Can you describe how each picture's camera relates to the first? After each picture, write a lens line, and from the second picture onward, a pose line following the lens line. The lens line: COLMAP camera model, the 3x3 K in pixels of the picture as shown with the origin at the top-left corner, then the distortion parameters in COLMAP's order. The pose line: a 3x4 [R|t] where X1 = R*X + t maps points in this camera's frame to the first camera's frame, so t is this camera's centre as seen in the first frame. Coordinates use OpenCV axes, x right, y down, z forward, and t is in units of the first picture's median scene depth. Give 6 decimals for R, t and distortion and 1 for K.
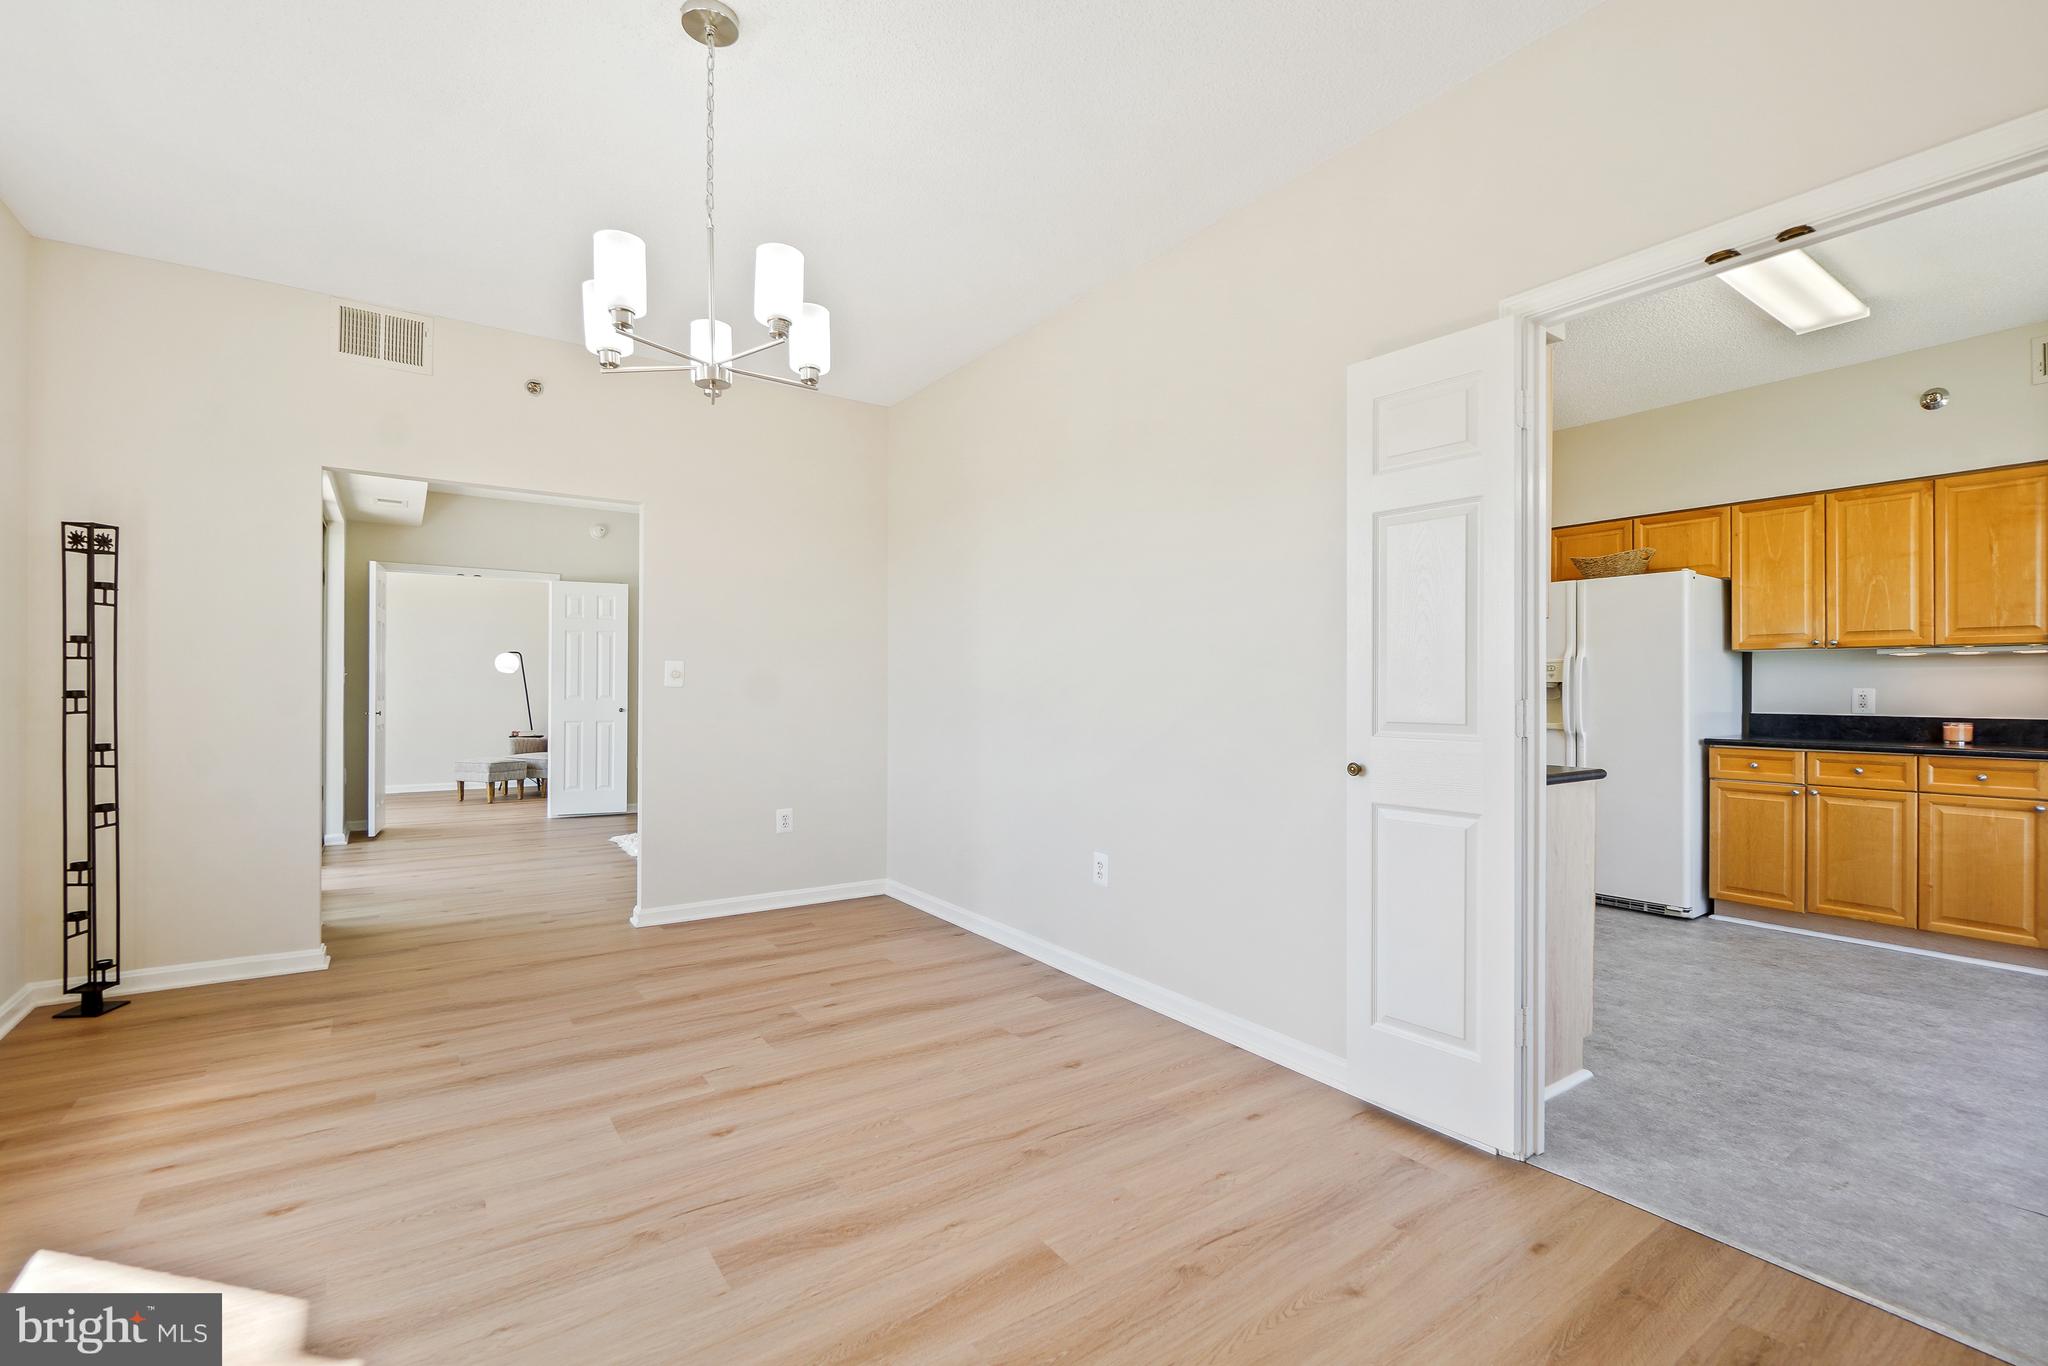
lens RADIAL K [[903.8, 0, 1038.8], [0, 903.8, 684.7], [0, 0, 1]] dist [-0.002132, -0.000869]
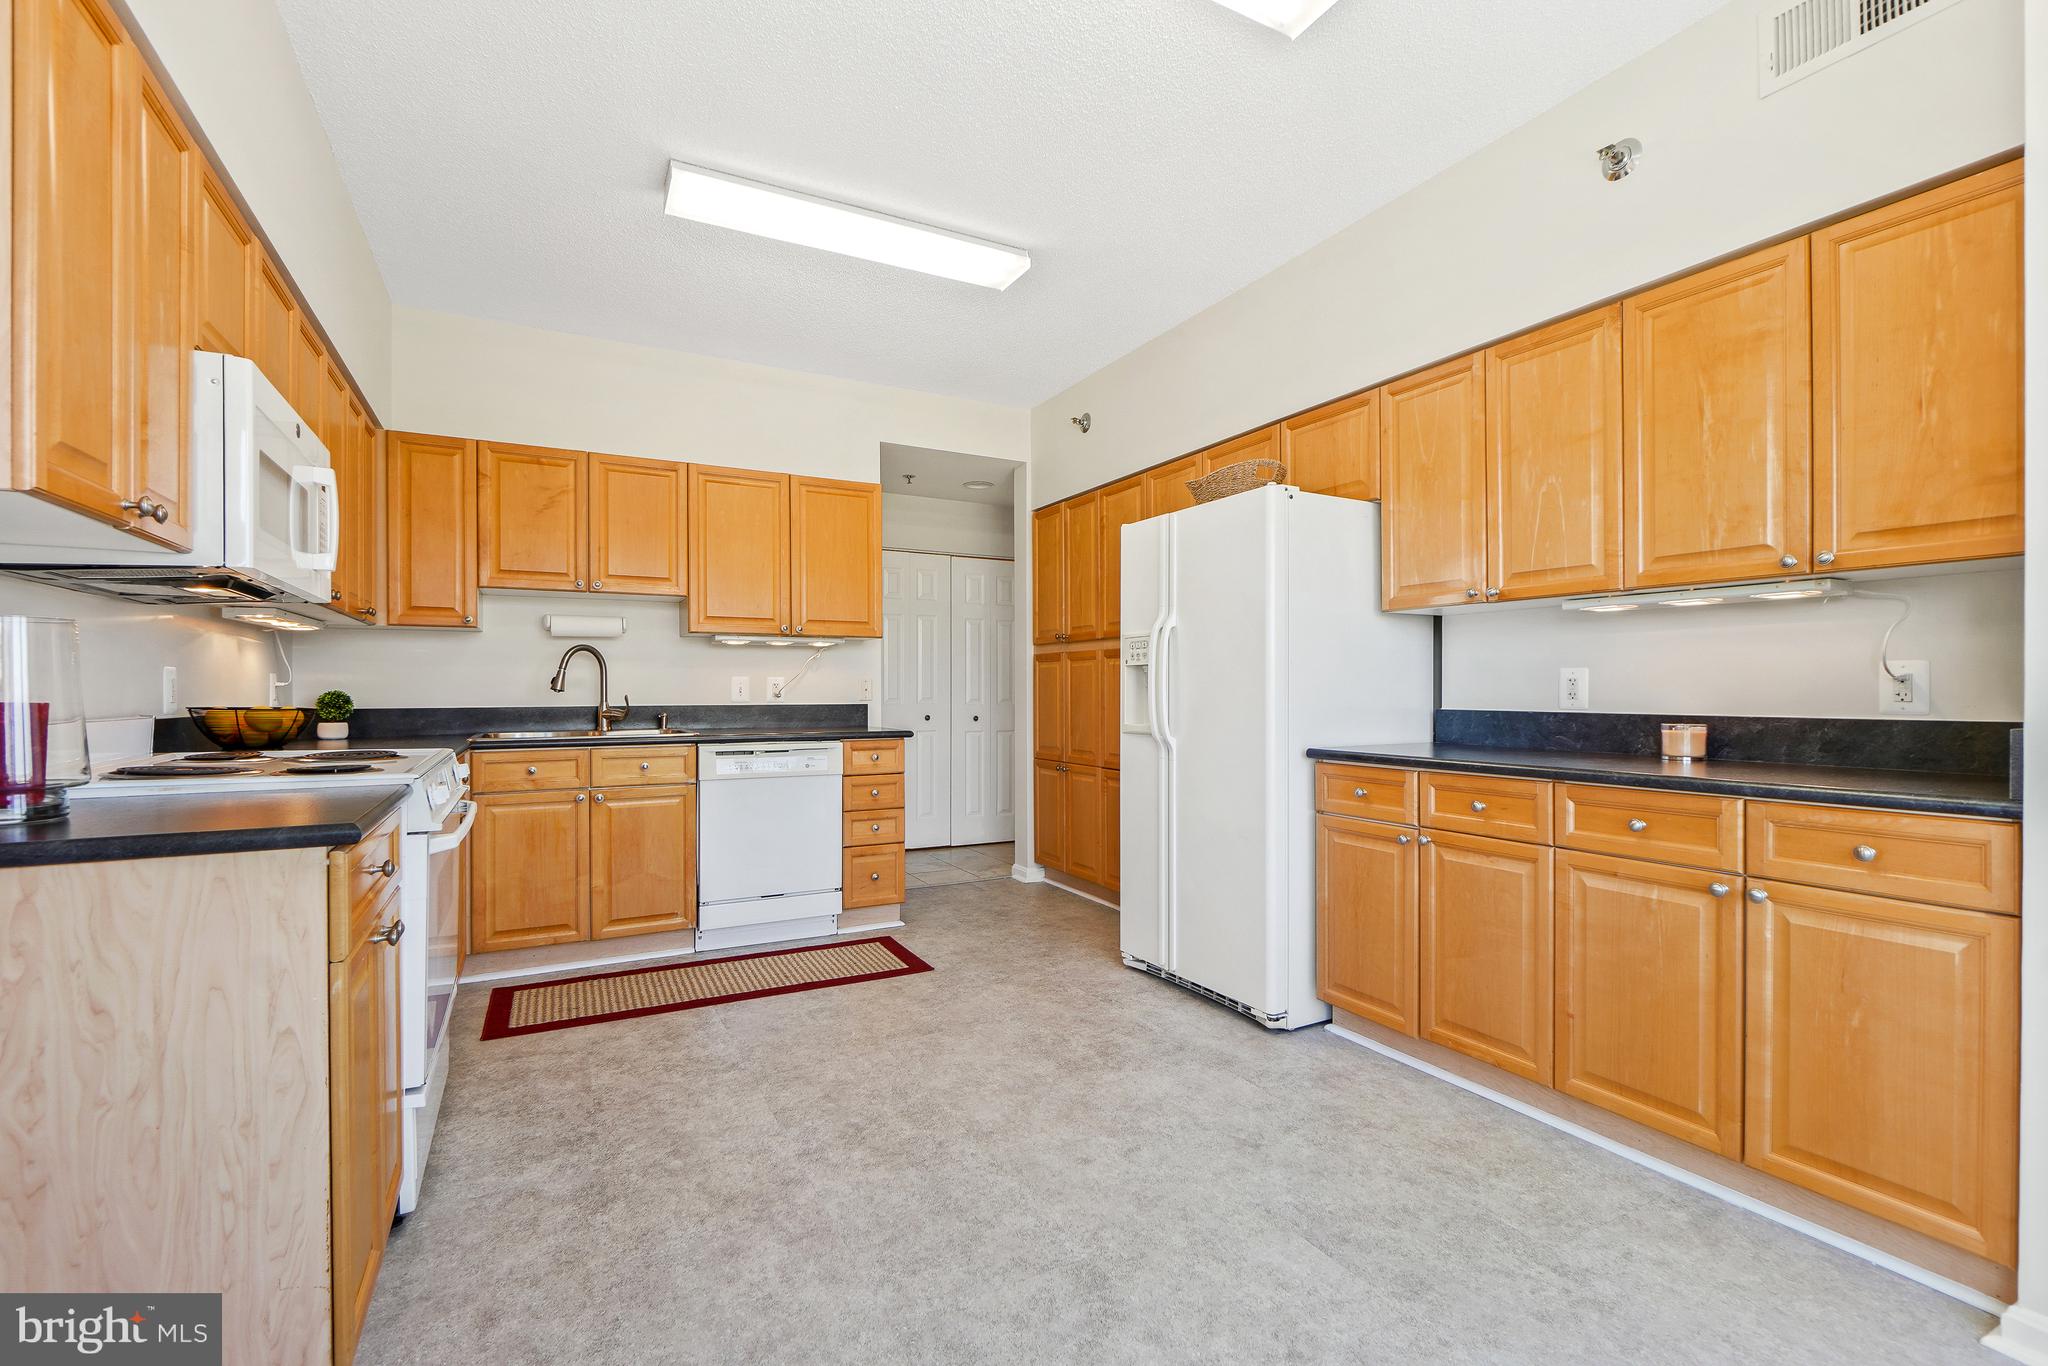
lens RADIAL K [[903.8, 0, 1012.9], [0, 903.8, 689.9], [0, 0, 1]] dist [-0.002132, -0.000869]
pose [[0.993120, -0.003450, -0.117053, 0.665978], [0.003884, 0.999986, 0.003478, 0.016857], [0.117040, -0.003908, 0.993120, 0.376599]]
